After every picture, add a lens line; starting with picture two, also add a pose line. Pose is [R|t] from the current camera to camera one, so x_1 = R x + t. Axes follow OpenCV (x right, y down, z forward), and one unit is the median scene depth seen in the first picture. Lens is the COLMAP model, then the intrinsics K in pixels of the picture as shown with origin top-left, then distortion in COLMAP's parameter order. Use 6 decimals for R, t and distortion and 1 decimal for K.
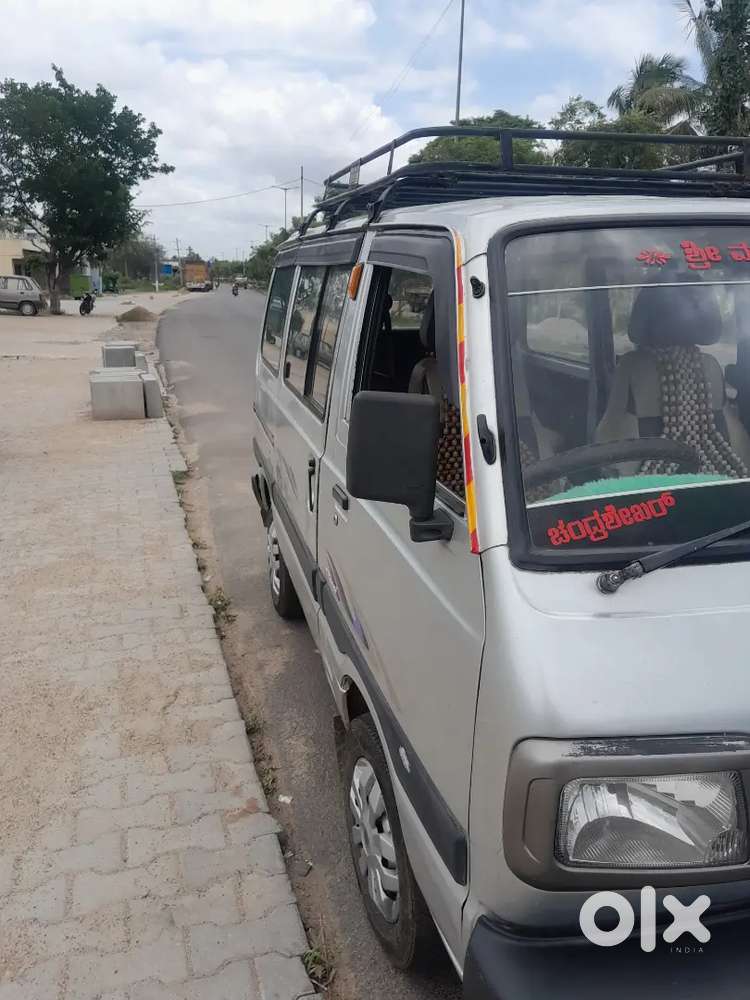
lens RADIAL K [[791.1, 0, 388.9], [0, 791.1, 493.3], [0, 0, 1]] dist [0.032955, -0.043316]
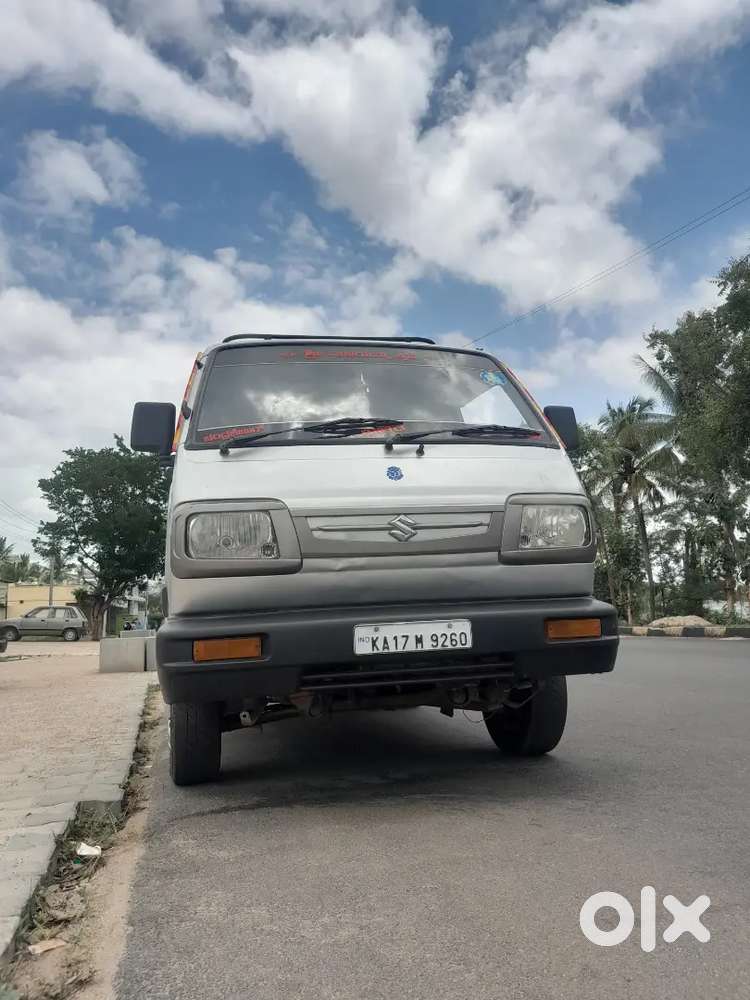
lens RADIAL K [[791.1, 0, 384.8], [0, 791.1, 493.3], [0, 0, 1]] dist [0.032955, -0.043316]
pose [[0.997230, -0.060519, -0.043242, 0.219720], [0.038114, 0.915007, -0.401634, 0.306079], [0.063873, 0.398873, 0.914779, -0.263908]]
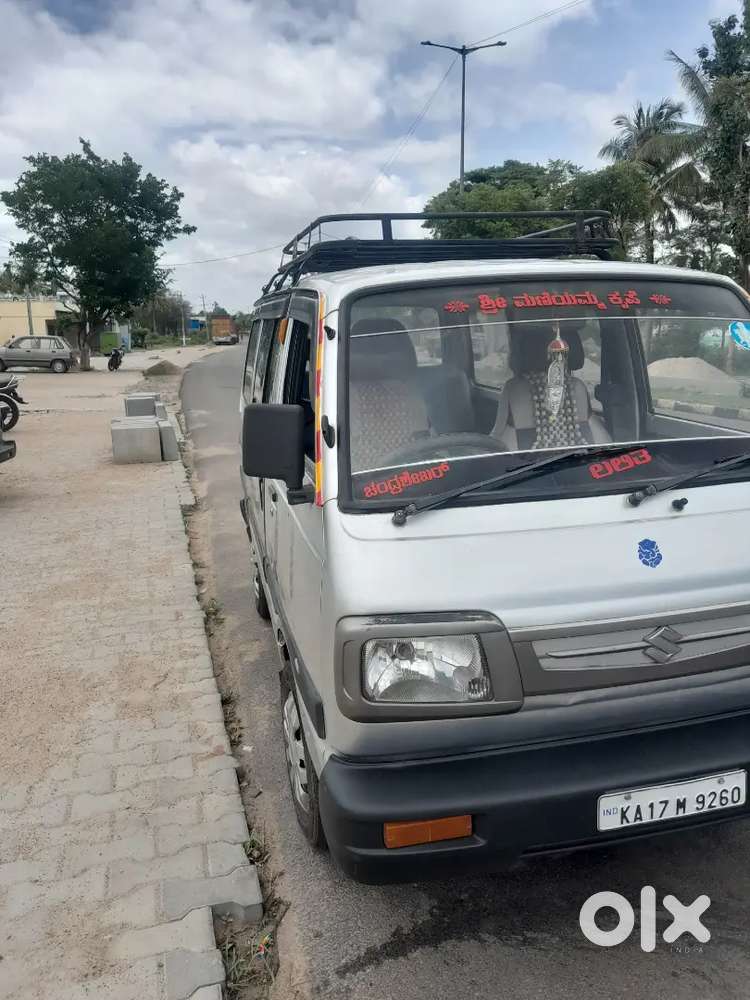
lens RADIAL K [[791.1, 0, 385.8], [0, 791.1, 493.1], [0, 0, 1]] dist [0.032955, -0.043316]
pose [[0.998853, -0.029026, -0.038072, 0.082382], [0.026854, 0.998049, -0.056367, 0.038677], [0.039633, 0.055280, 0.997684, -0.138693]]
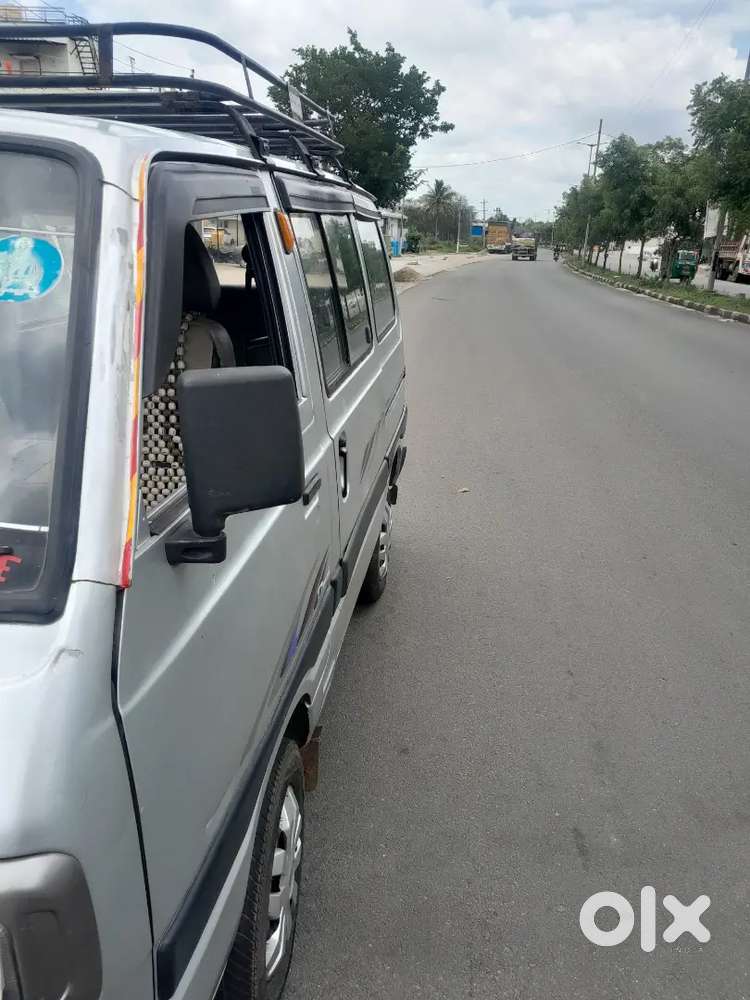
lens RADIAL K [[791.1, 0, 392.1], [0, 791.1, 499.1], [0, 0, 1]] dist [0.032955, -0.043316]
pose [[0.931921, 0.124396, -0.340660, 0.480263], [-0.107075, 0.991835, 0.069264, -0.045715], [0.346495, -0.028072, 0.937632, 0.193028]]
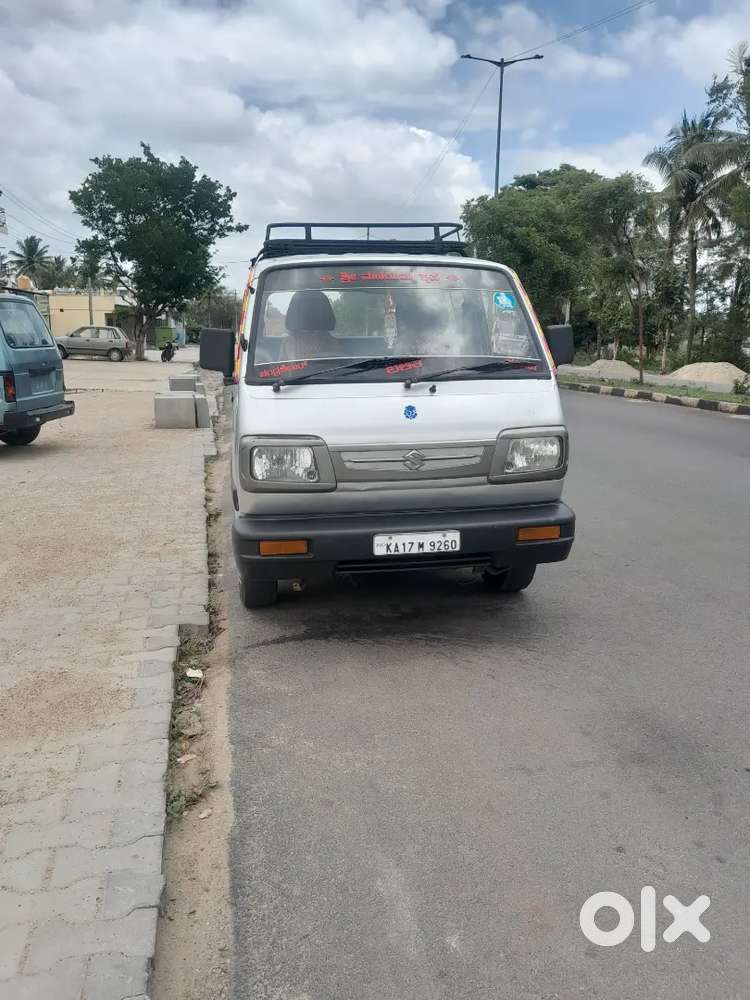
lens RADIAL K [[791.1, 0, 390.3], [0, 791.1, 493.2], [0, 0, 1]] dist [0.032955, -0.043316]
pose [[0.995832, 0.005664, -0.091032, 0.252606], [-0.011032, 0.998222, -0.058569, 0.173649], [0.090539, 0.059329, 0.994124, -0.474383]]
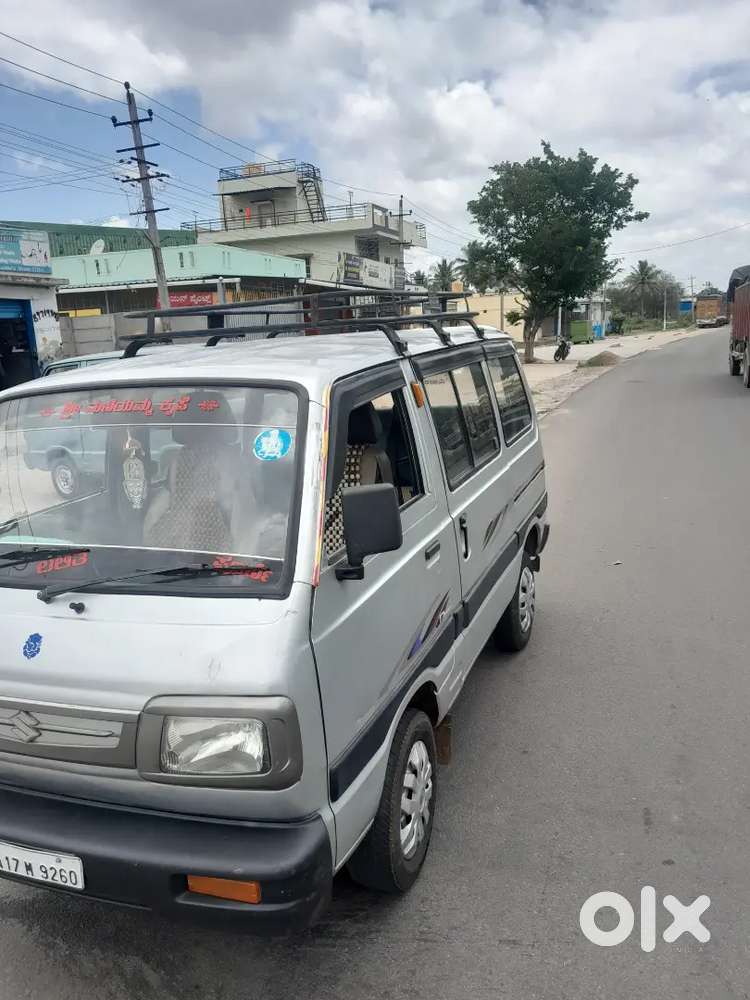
lens RADIAL K [[790.8, 0, 390.0], [0, 790.8, 495.8], [0, 0, 1]] dist [0.006462, -0.011772]
pose [[0.810411, 0.060185, -0.582762, 0.644356], [-0.084505, 0.996316, -0.014621, -0.050199], [0.579735, 0.061095, 0.812512, 0.014332]]
